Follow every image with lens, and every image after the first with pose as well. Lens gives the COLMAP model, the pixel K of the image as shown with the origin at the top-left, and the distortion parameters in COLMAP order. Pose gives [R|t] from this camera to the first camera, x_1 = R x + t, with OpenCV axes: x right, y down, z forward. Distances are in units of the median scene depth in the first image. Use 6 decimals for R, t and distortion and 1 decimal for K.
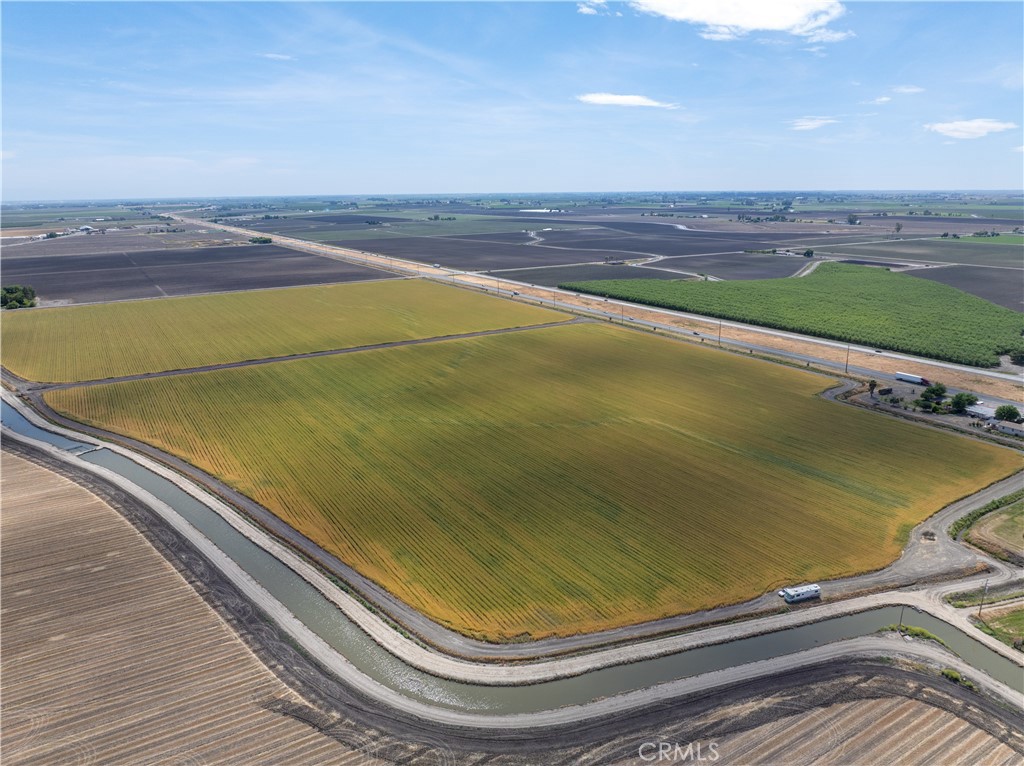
lens RADIAL K [[709.5, 0, 512.0], [0, 709.5, 383.0], [0, 0, 1]] dist [-0.034404, 0.005799]
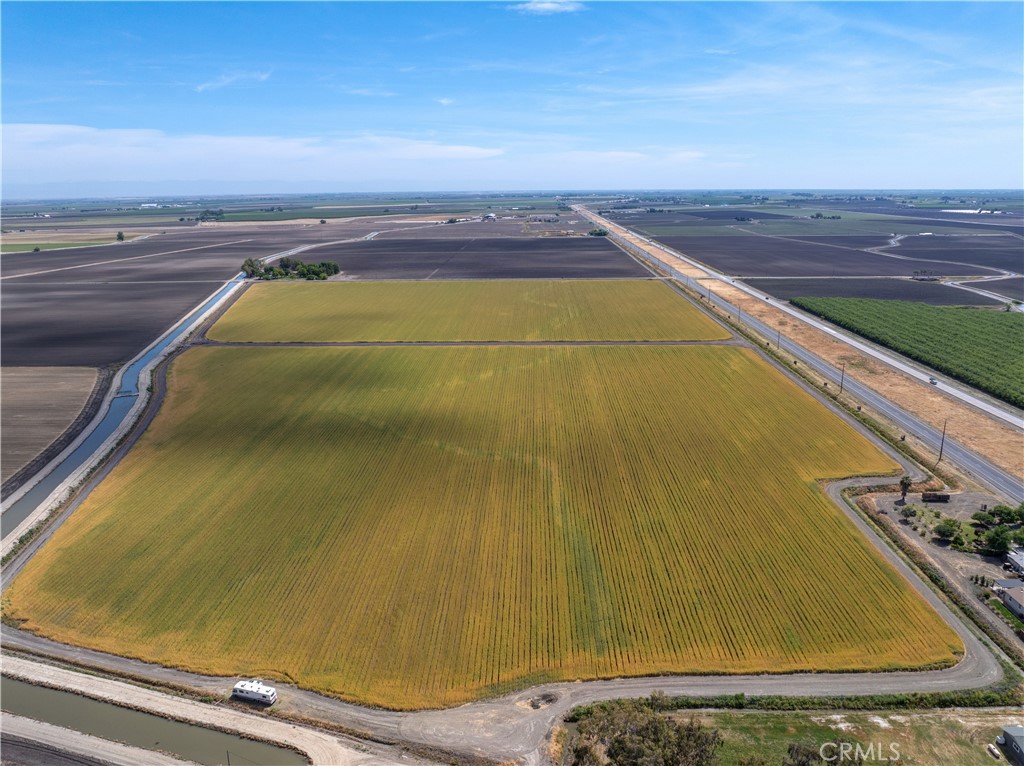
lens RADIAL K [[709.5, 0, 512.0], [0, 709.5, 383.0], [0, 0, 1]] dist [-0.034404, 0.005799]
pose [[0.839211, 0.146259, -0.523768, 0.561739], [-0.141887, 0.988682, 0.048744, -0.075057], [0.524969, 0.033409, 0.850465, 0.243691]]
